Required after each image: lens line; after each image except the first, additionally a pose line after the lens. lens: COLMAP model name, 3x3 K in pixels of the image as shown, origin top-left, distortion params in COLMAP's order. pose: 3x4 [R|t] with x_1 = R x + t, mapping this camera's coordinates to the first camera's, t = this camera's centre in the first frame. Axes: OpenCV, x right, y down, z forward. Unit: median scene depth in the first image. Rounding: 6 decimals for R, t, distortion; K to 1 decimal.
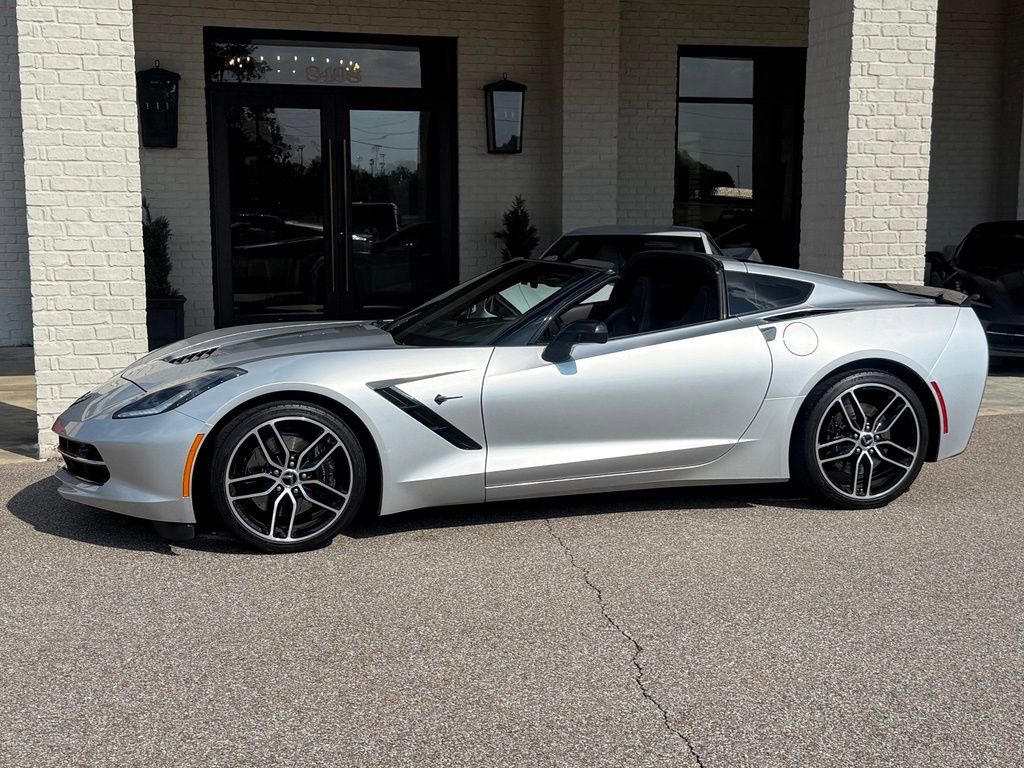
lens RADIAL K [[1427.2, 0, 519.5], [0, 1427.2, 394.2], [0, 0, 1]] dist [0.117020, 0.000000]
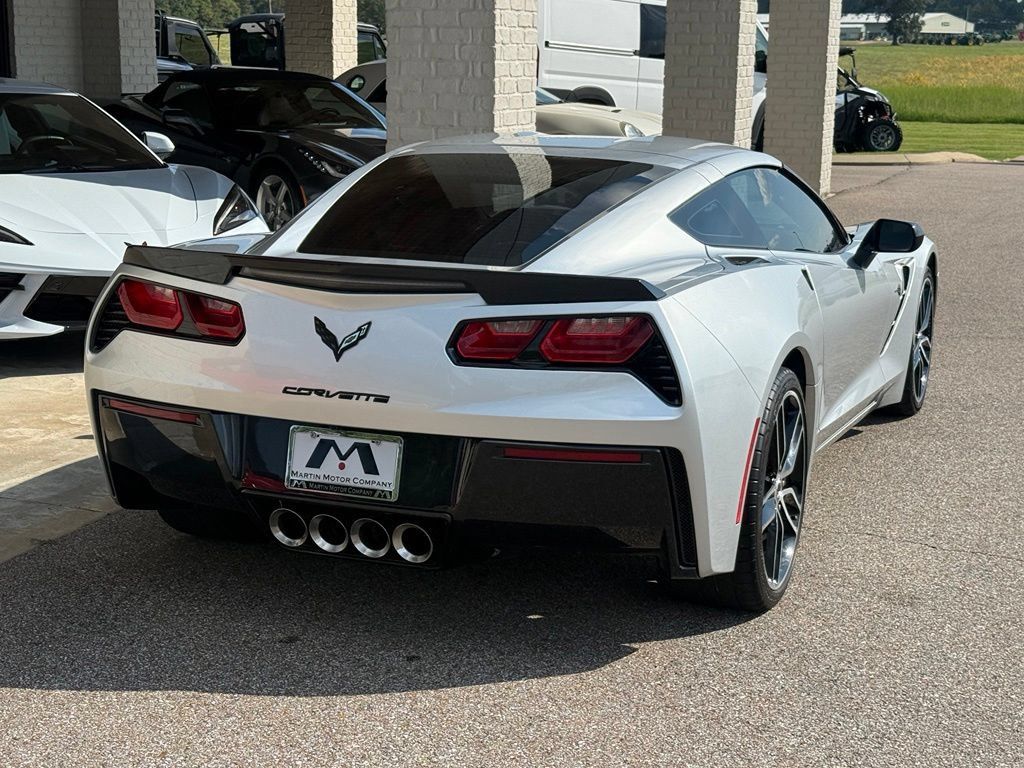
lens RADIAL K [[1699.6, 0, 505.8], [0, 1699.6, 392.8], [0, 0, 1]] dist [0.141419, 0.000000]
pose [[0.607107, -0.152087, 0.779930, -0.600935], [0.090077, 0.988358, 0.122614, -0.080434], [-0.789498, -0.004186, 0.613738, 0.523709]]
